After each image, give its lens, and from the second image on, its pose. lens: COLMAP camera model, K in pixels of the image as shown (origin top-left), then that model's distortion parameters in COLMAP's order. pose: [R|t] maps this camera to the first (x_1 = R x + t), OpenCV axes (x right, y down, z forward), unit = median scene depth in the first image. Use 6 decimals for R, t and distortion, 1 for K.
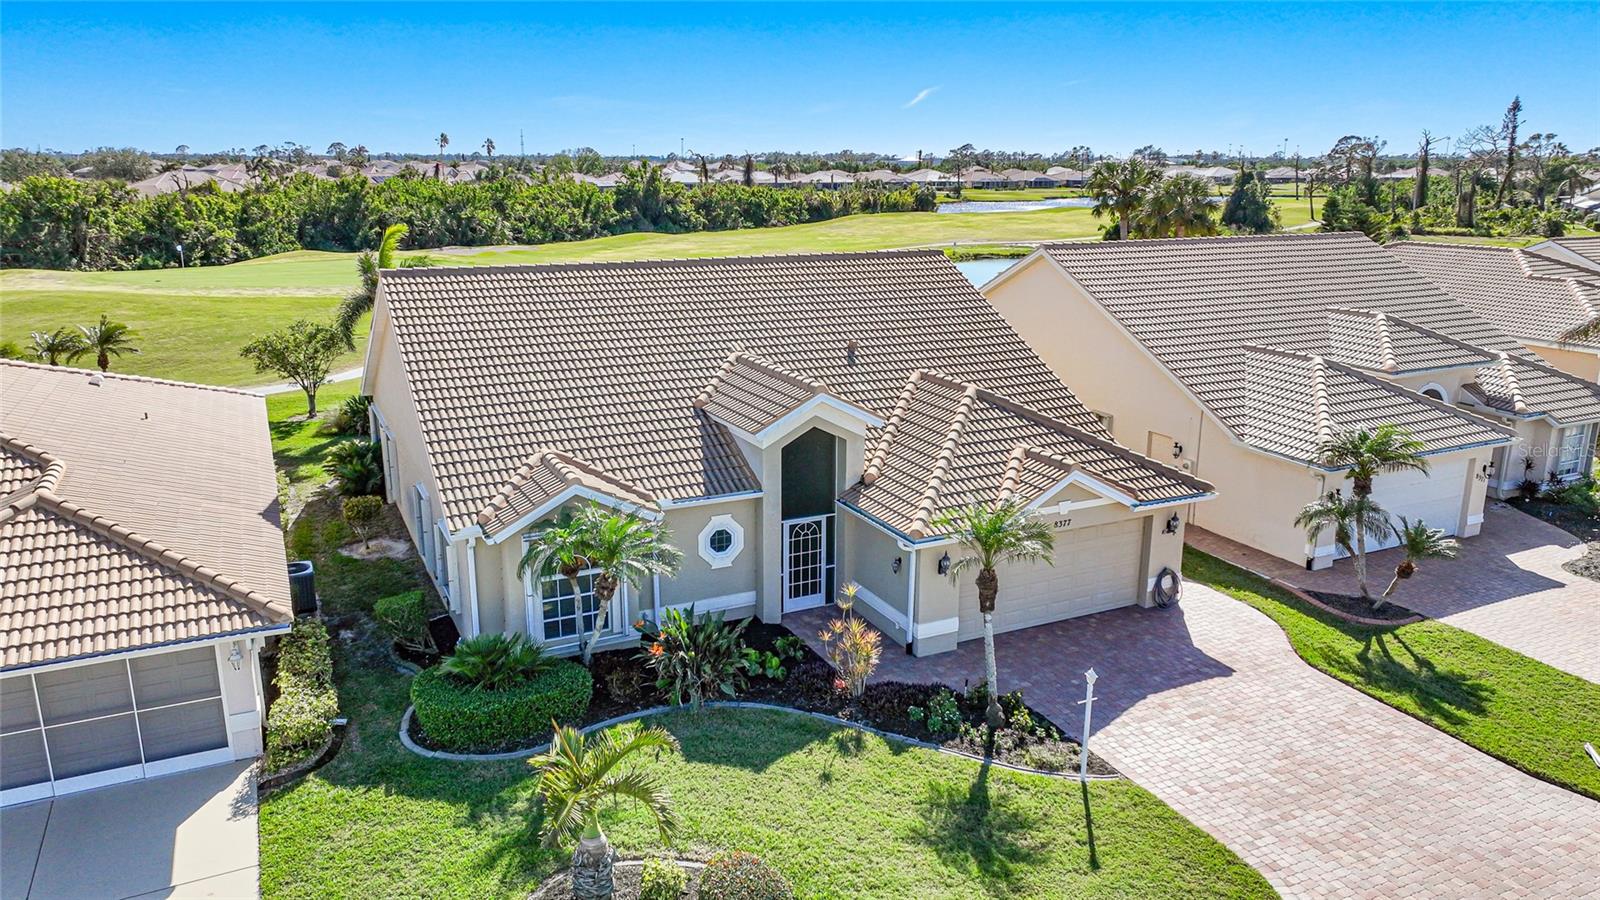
lens RADIAL K [[1128.4, 0, 806.3], [0, 1128.4, 451.7], [0, 0, 1]] dist [0.001433, 0.012836]
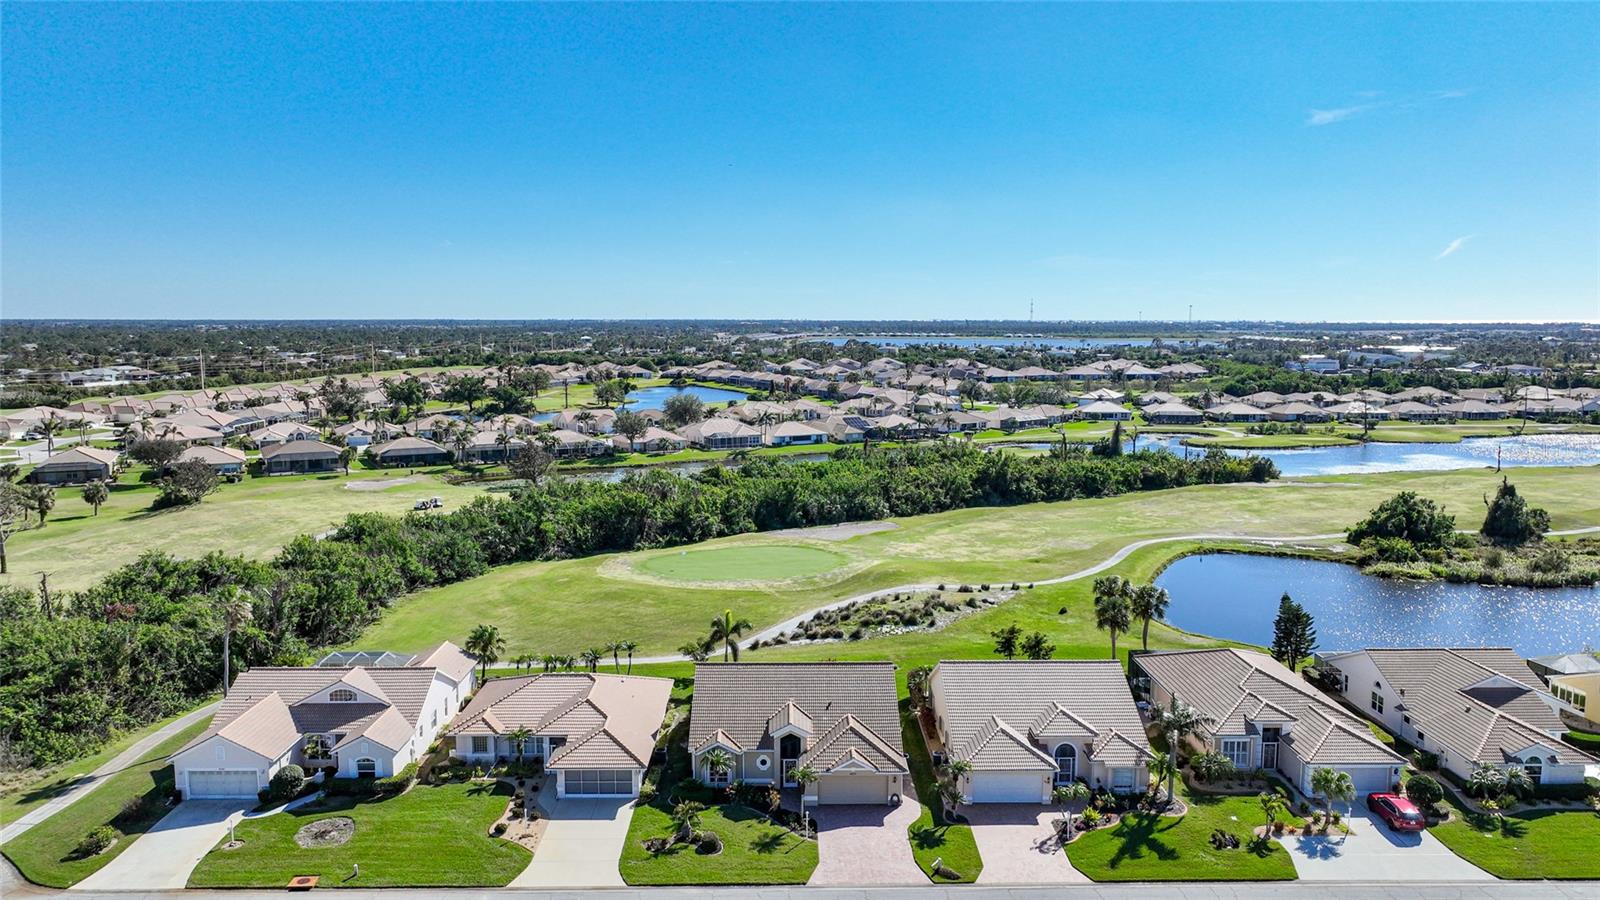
lens RADIAL K [[1128.4, 0, 799.2], [0, 1128.4, 446.1], [0, 0, 1]] dist [0.001433, 0.012836]
pose [[0.902536, 0.044963, -0.428261, 1.492811], [-0.104650, 0.987620, -0.116854, -0.496941], [0.417705, 0.150282, 0.896068, -2.260109]]
